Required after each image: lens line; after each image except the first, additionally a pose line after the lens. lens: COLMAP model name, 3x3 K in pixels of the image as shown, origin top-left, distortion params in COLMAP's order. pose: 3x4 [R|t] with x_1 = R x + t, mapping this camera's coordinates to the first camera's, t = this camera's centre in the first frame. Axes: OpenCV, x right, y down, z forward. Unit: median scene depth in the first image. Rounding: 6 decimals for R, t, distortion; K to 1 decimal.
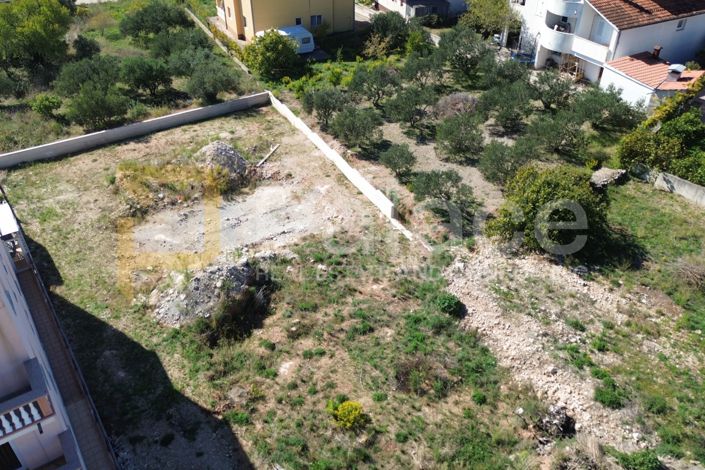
lens RADIAL K [[588.2, 0, 351.4], [0, 588.2, 236.4], [0, 0, 1]] dist [0.083020, -0.084338]
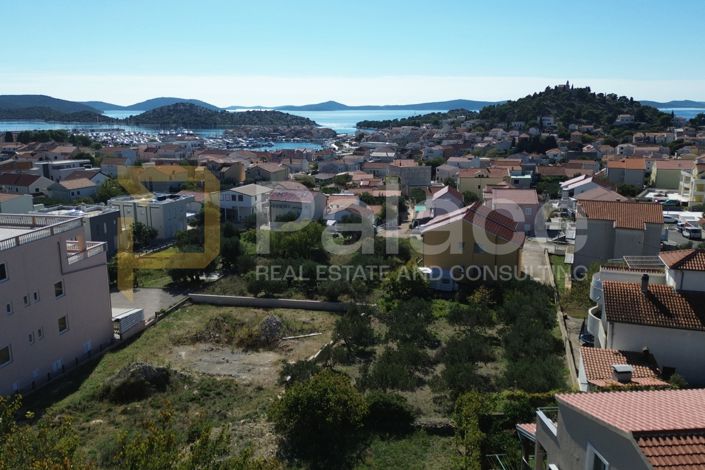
lens RADIAL K [[588.2, 0, 351.4], [0, 588.2, 236.4], [0, 0, 1]] dist [0.083020, -0.084338]
pose [[0.708982, 0.150374, -0.689009, 0.827362], [-0.416006, 0.878090, -0.236425, -0.068115], [0.569460, 0.454253, 0.685106, 0.050505]]
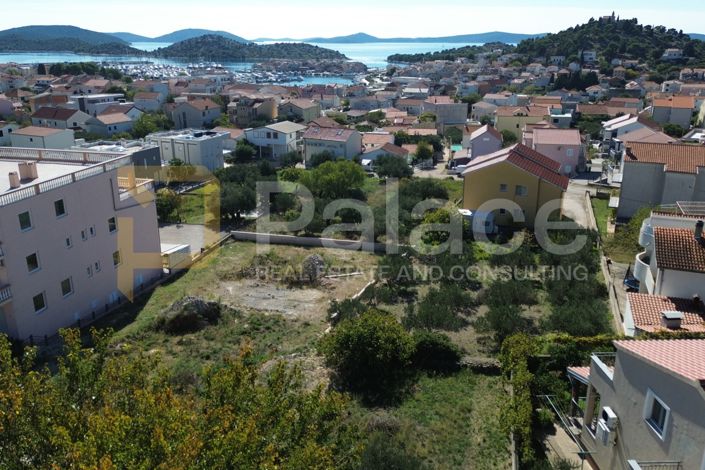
lens RADIAL K [[588.2, 0, 351.4], [0, 588.2, 236.4], [0, 0, 1]] dist [0.083020, -0.084338]
pose [[0.673717, 0.235107, -0.700592, 0.805234], [-0.439278, 0.889775, -0.123834, -0.057792], [0.594255, 0.391184, 0.702734, 0.023984]]
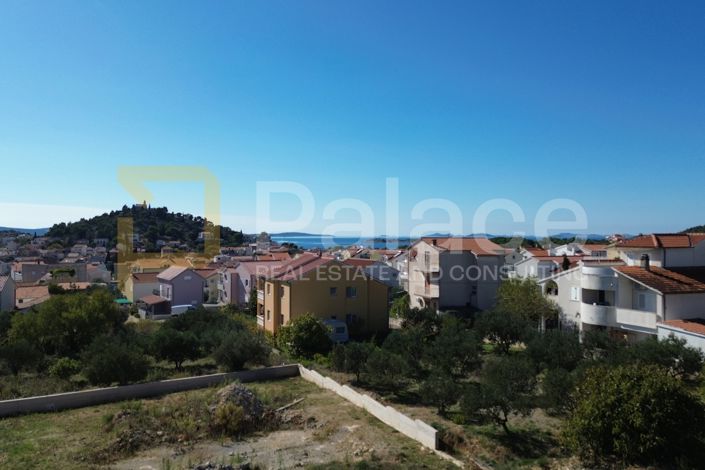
lens RADIAL K [[588.2, 0, 351.4], [0, 588.2, 236.4], [0, 0, 1]] dist [0.083020, -0.084338]
pose [[0.998233, 0.004707, -0.059235, 0.000594], [-0.038757, 0.807198, -0.589007, 0.177474], [0.045042, 0.590262, 0.805954, 0.147338]]
